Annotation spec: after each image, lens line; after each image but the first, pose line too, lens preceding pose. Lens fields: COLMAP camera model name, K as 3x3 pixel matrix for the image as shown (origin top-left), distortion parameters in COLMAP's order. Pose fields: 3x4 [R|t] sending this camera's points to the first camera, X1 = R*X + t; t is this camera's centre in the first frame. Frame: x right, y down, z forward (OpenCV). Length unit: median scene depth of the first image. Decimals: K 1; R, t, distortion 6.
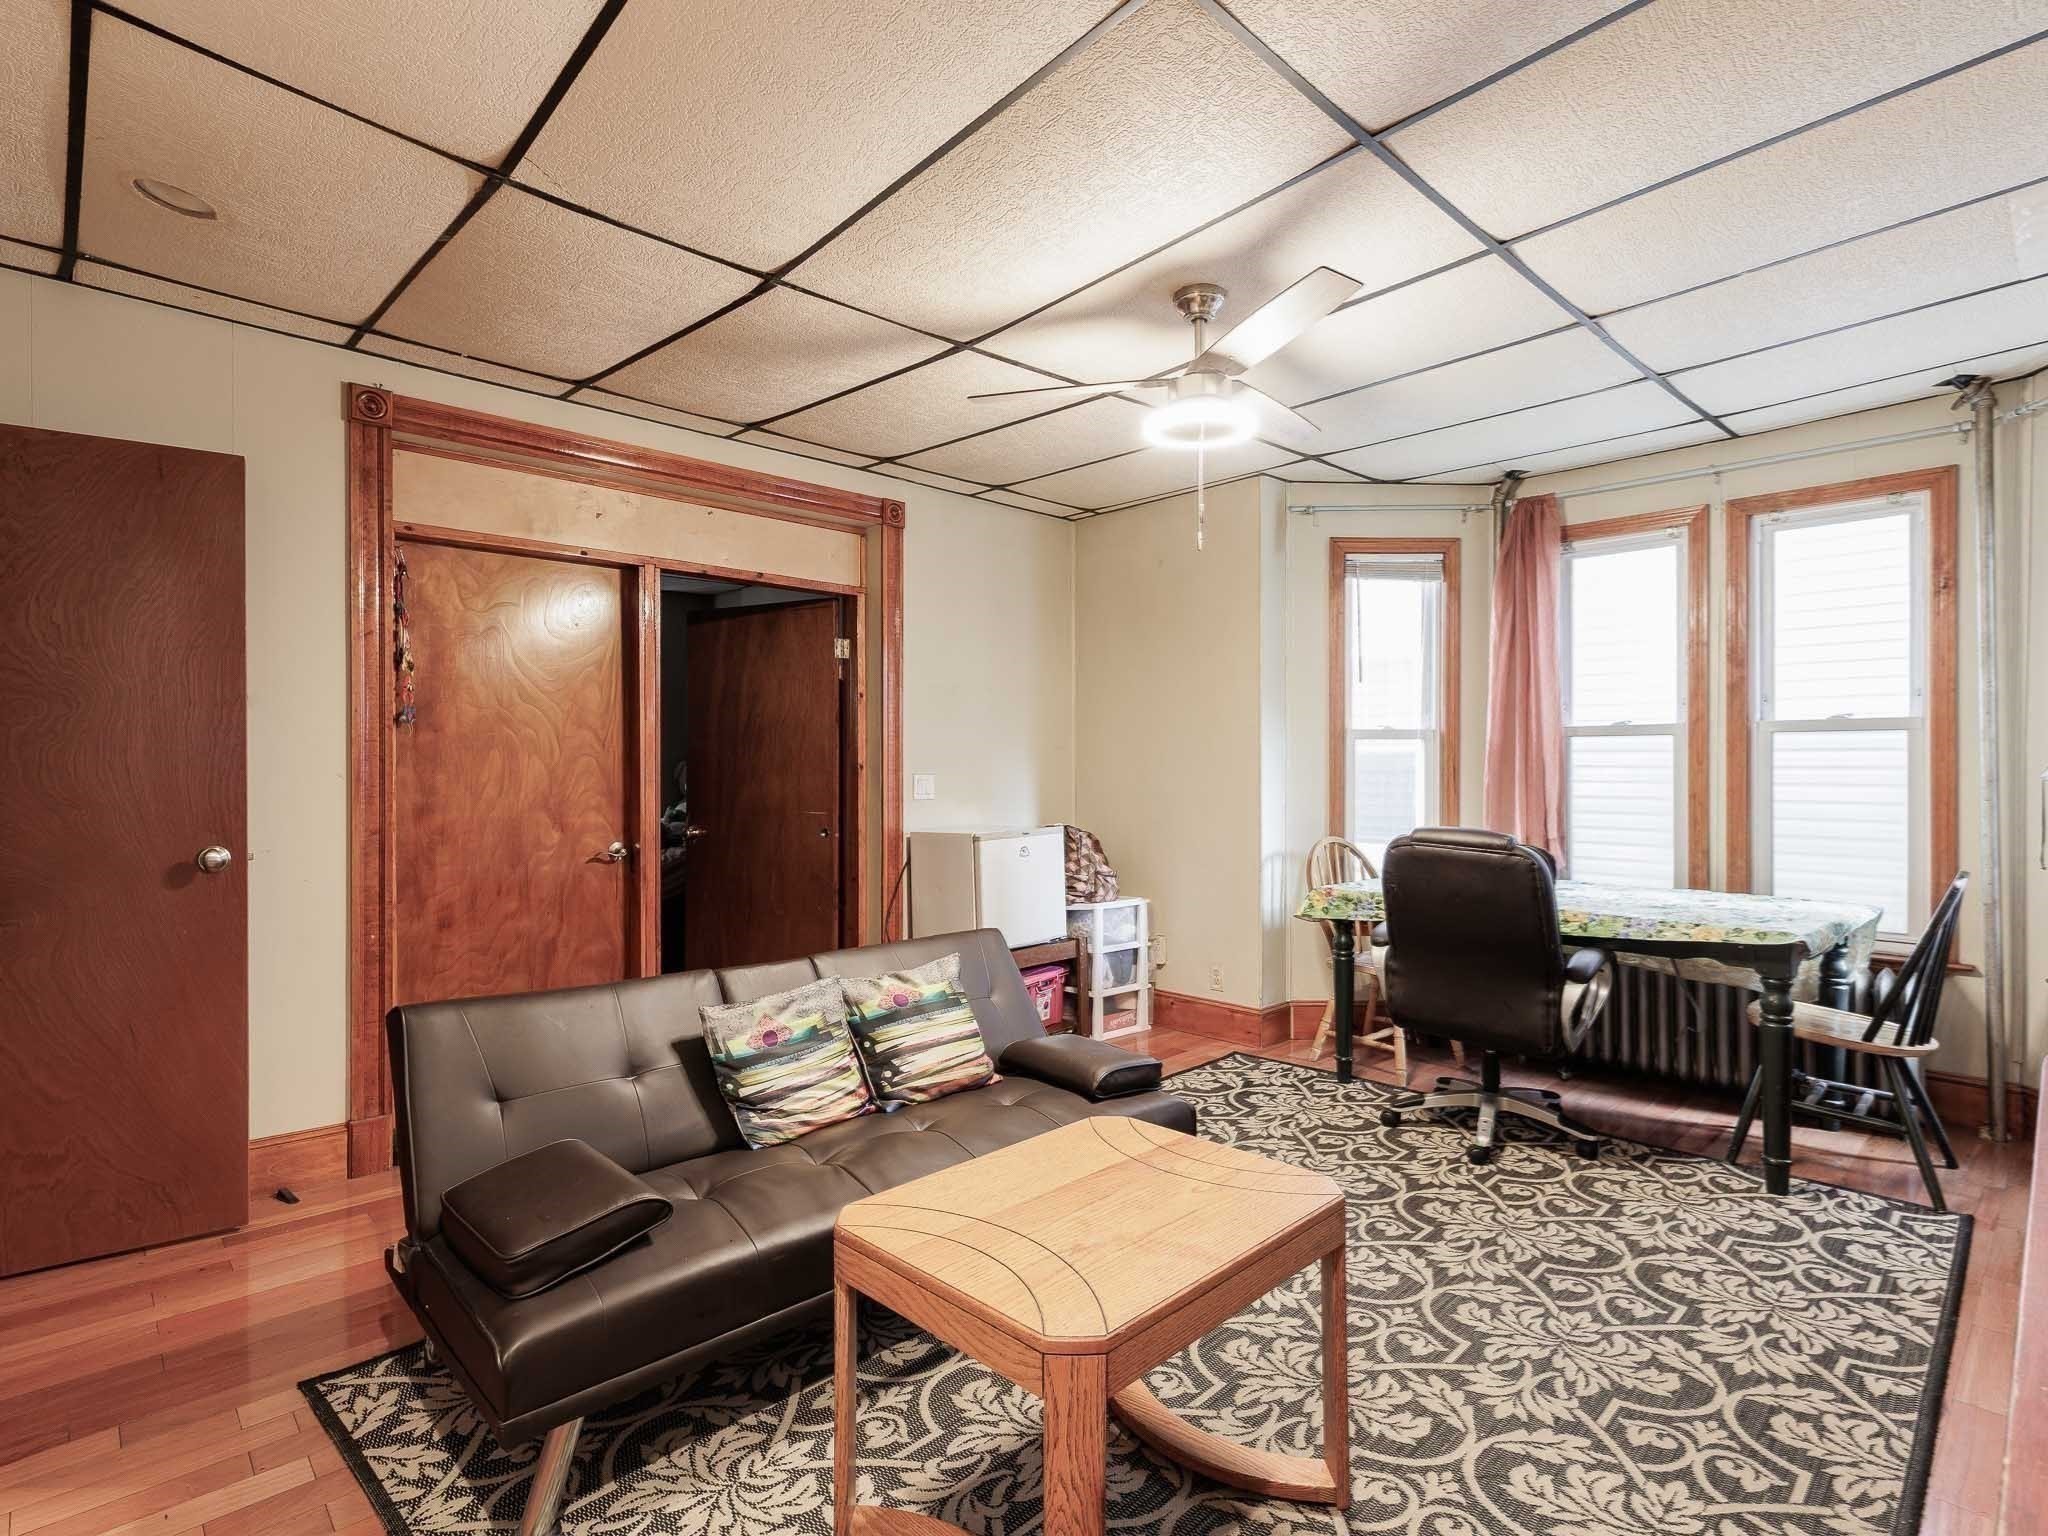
lens RADIAL K [[1041.1, 0, 1020.5], [0, 1041.1, 769.1], [0, 0, 1]] dist [0.009016, 0.000217]
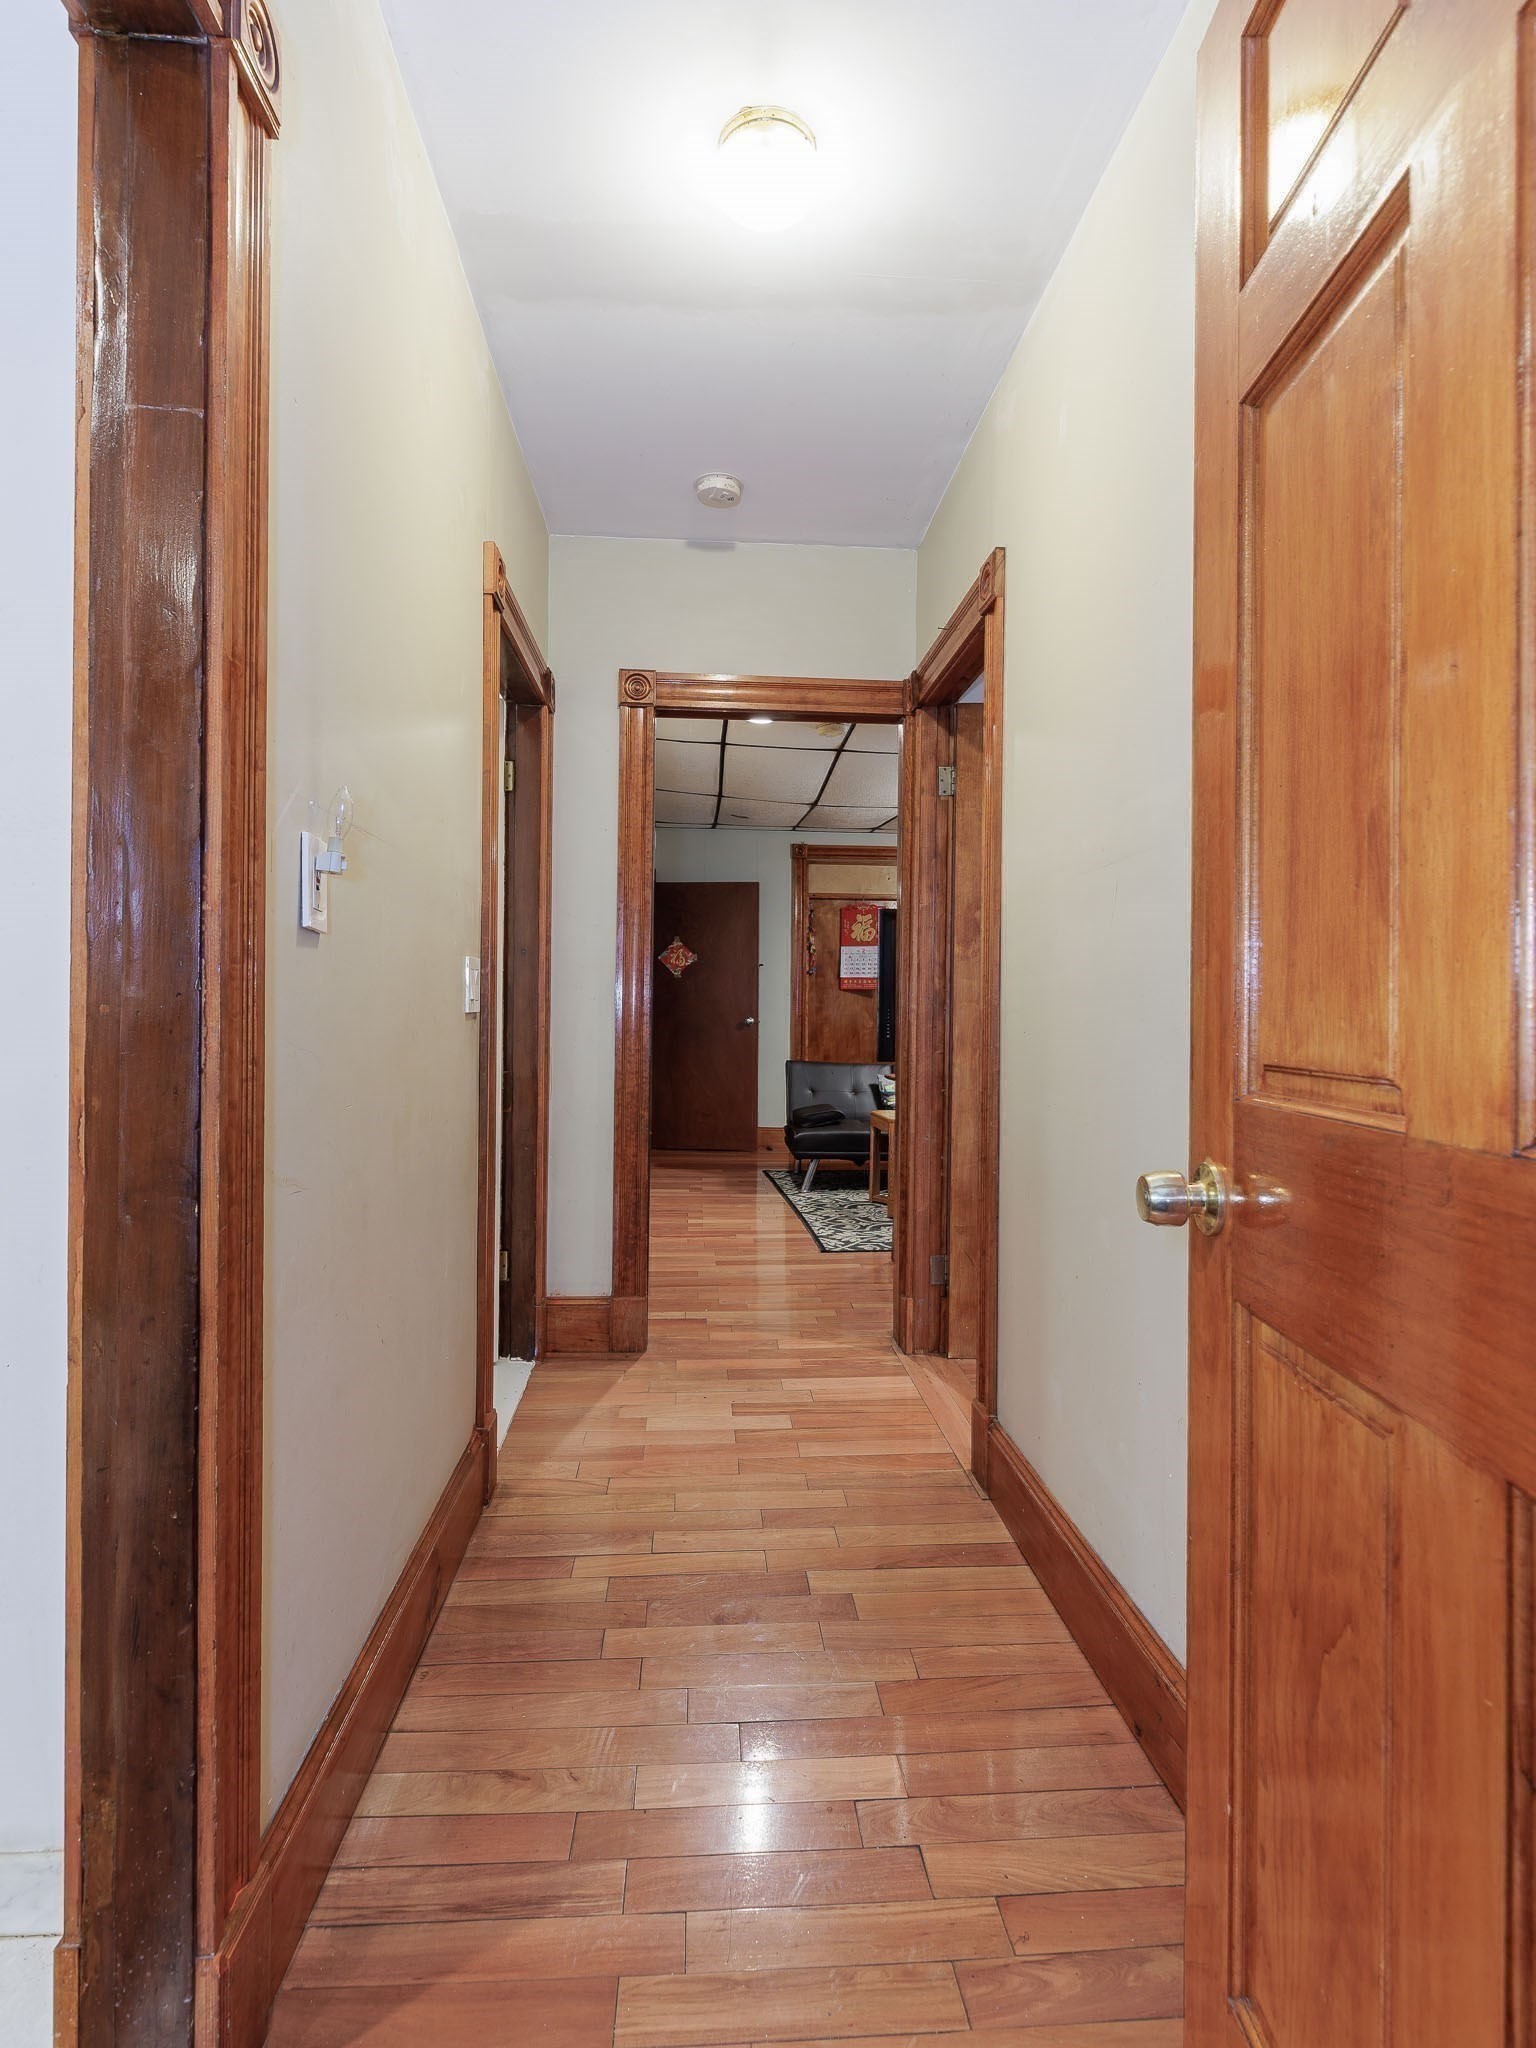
lens RADIAL K [[1041.1, 0, 763.8], [0, 1041.1, 1017.3], [0, 0, 1]] dist [0.009016, 0.000217]
pose [[0.779756, 0.011295, -0.625982, 0.571258], [-0.011287, 0.999928, 0.003983, 0.033011], [0.625982, 0.003960, 0.779827, -0.655577]]
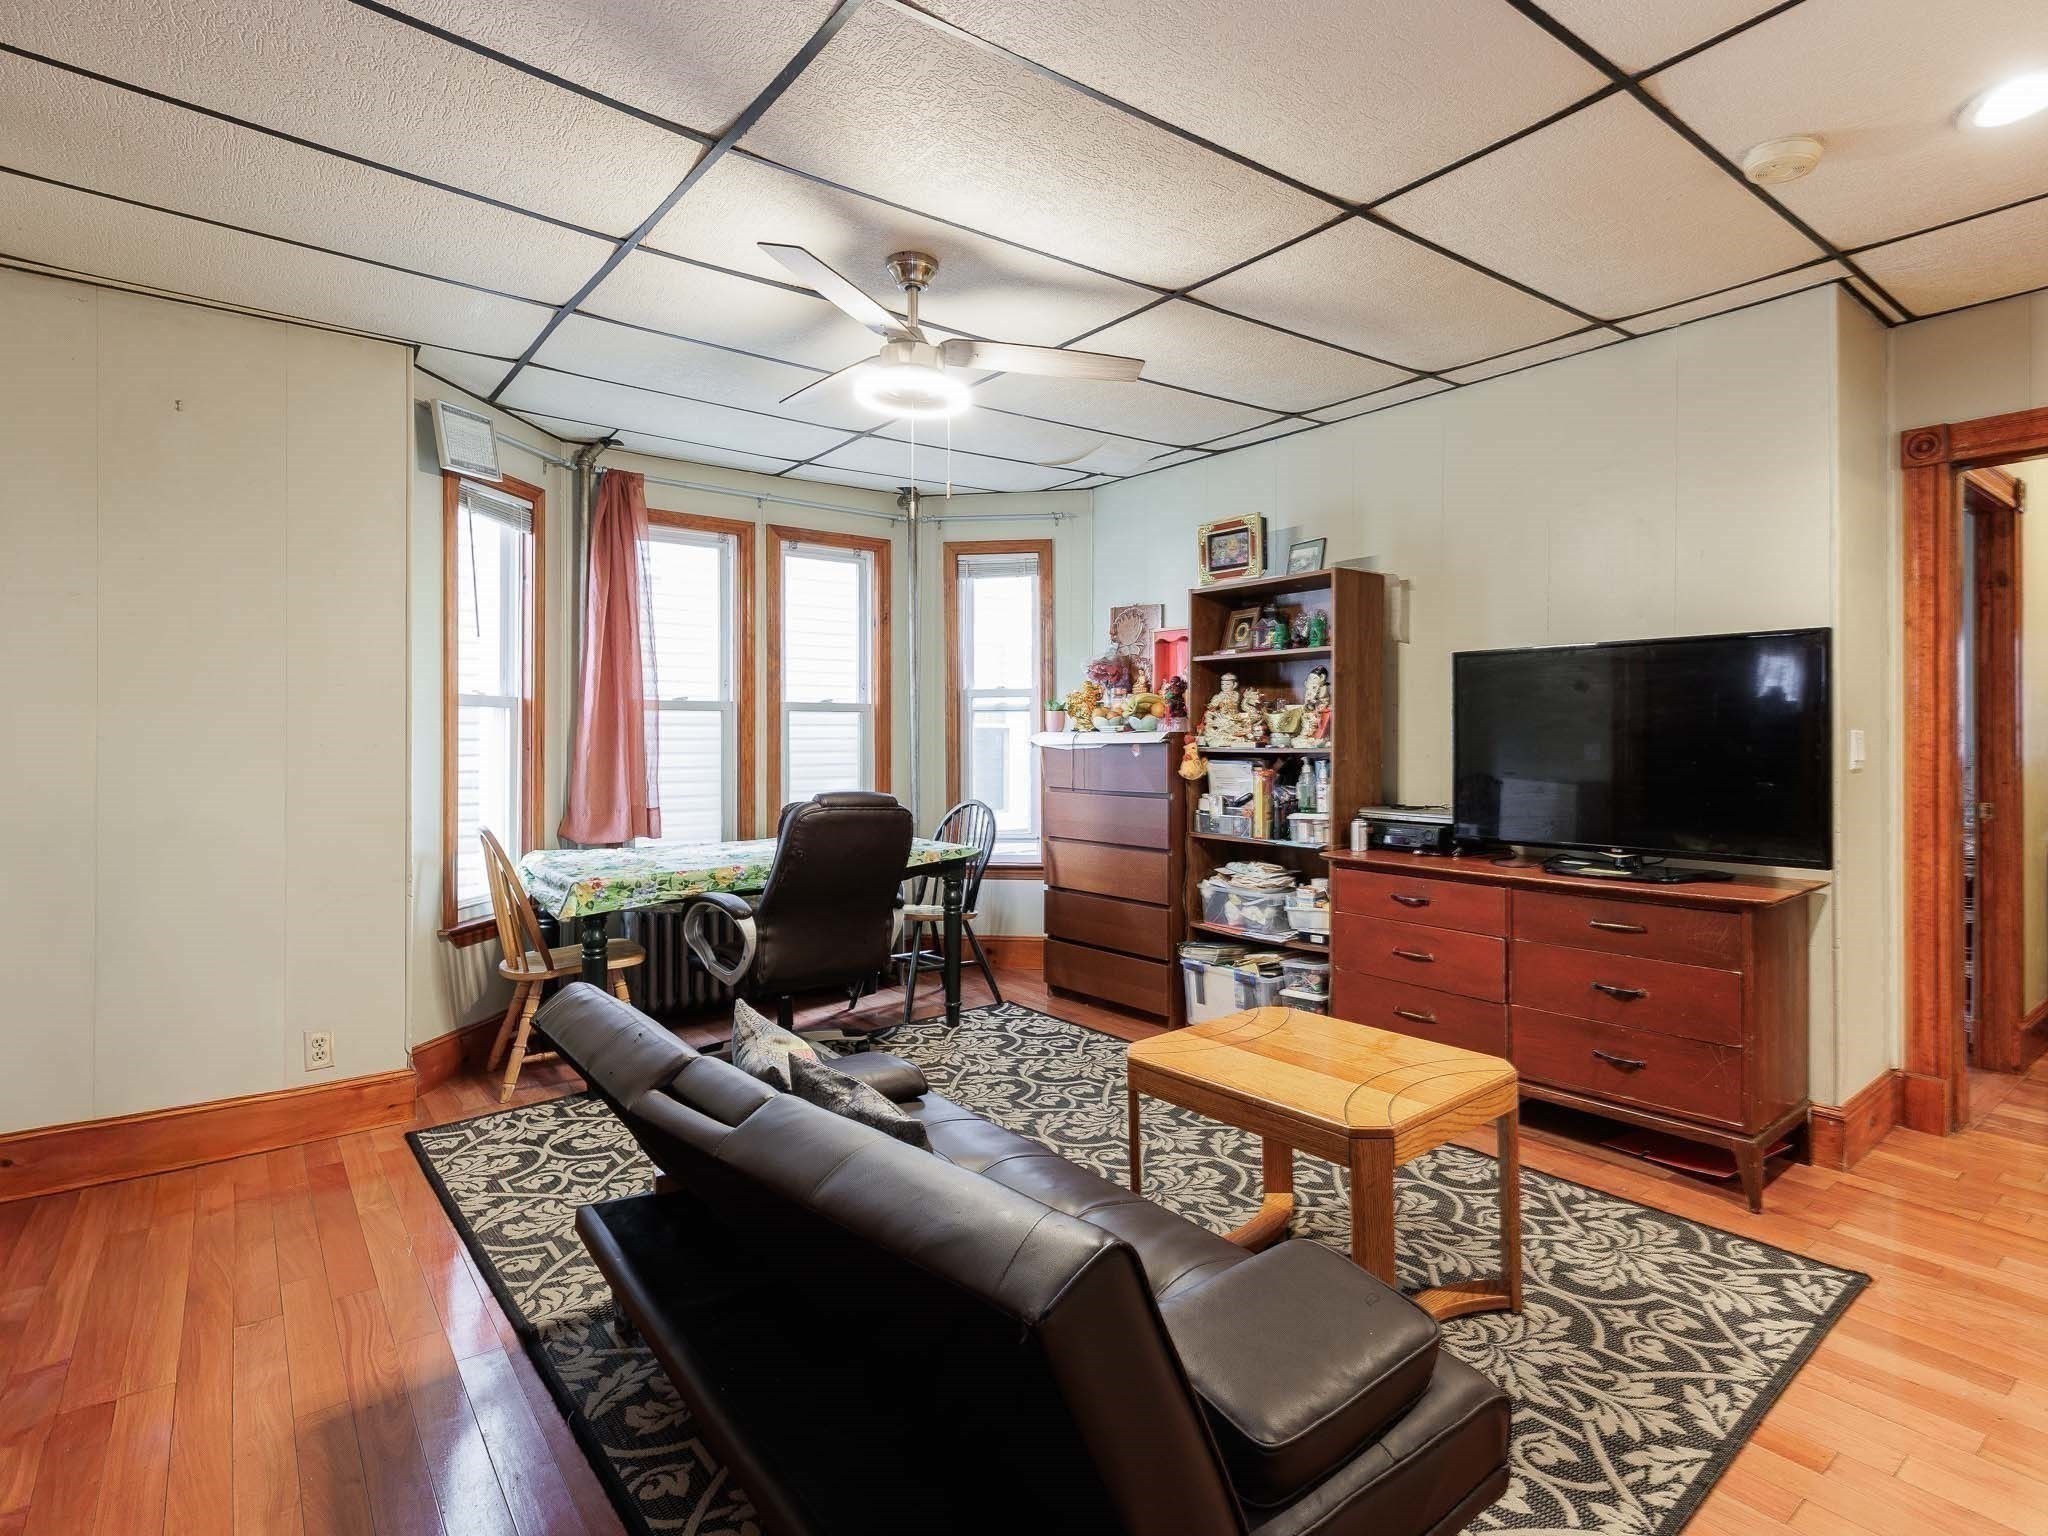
lens RADIAL K [[1041.1, 0, 1133.9], [0, 1041.1, 747.2], [0, 0, 1]] dist [0.009016, 0.000217]
pose [[0.047292, -0.015464, 0.998761, -0.689959], [0.004025, 0.999875, 0.015291, -0.009692], [-0.998873, 0.003297, 0.047349, 0.636619]]
